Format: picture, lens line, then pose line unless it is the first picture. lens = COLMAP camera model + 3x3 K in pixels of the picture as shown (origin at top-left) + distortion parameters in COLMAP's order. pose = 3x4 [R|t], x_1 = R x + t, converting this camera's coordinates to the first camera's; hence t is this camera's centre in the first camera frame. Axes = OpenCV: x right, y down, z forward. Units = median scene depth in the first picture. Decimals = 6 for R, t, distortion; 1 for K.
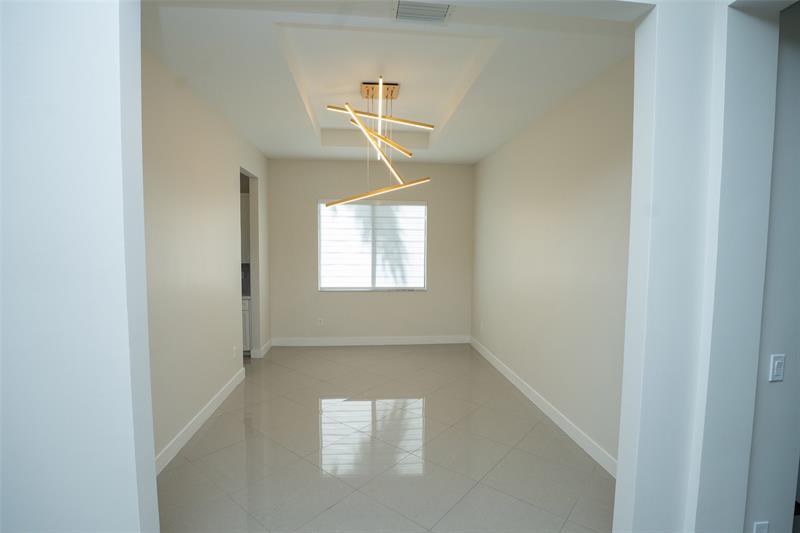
lens RADIAL K [[379.8, 0, 400.0], [0, 379.8, 266.5], [0, 0, 1]] dist [-0.044827, -0.000033]
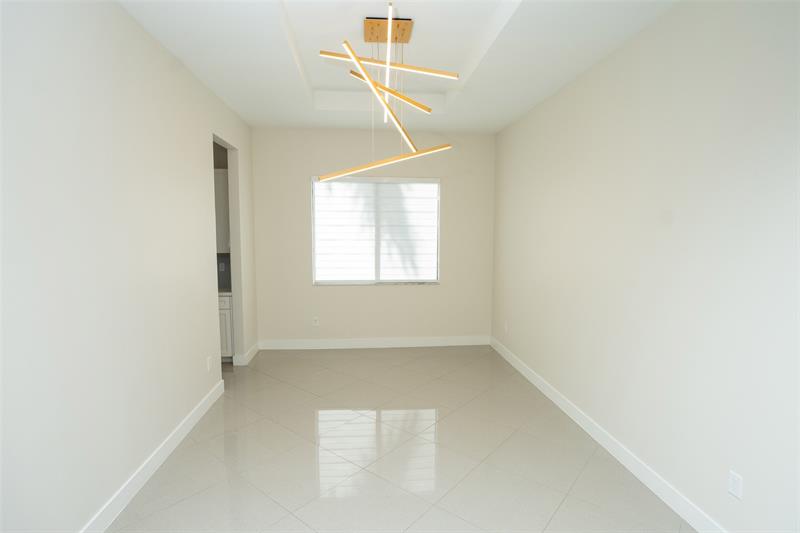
lens RADIAL K [[394.8, 0, 415.3], [0, 394.8, 267.9], [0, 0, 1]] dist [-0.052500, -0.000171]
pose [[0.999244, -0.007323, 0.038174, -0.020876], [0.006110, 0.999476, 0.031794, -0.000347], [-0.038387, -0.031537, 0.998765, 0.123871]]
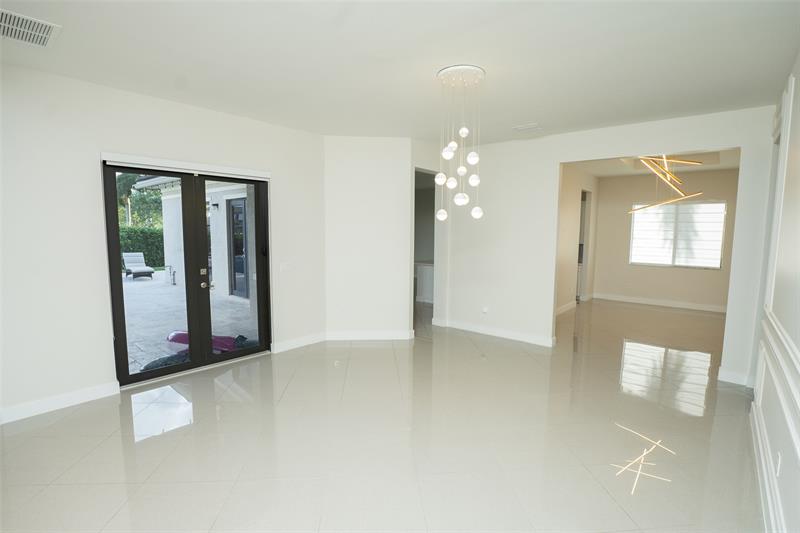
lens RADIAL K [[379.8, 0, 400.0], [0, 379.8, 266.5], [0, 0, 1]] dist [-0.044827, -0.000033]
pose [[0.683421, 0.067375, -0.726908, 0.263447], [-0.046106, 0.997728, 0.049129, 0.047893], [0.728567, -0.000061, 0.684975, -0.736537]]
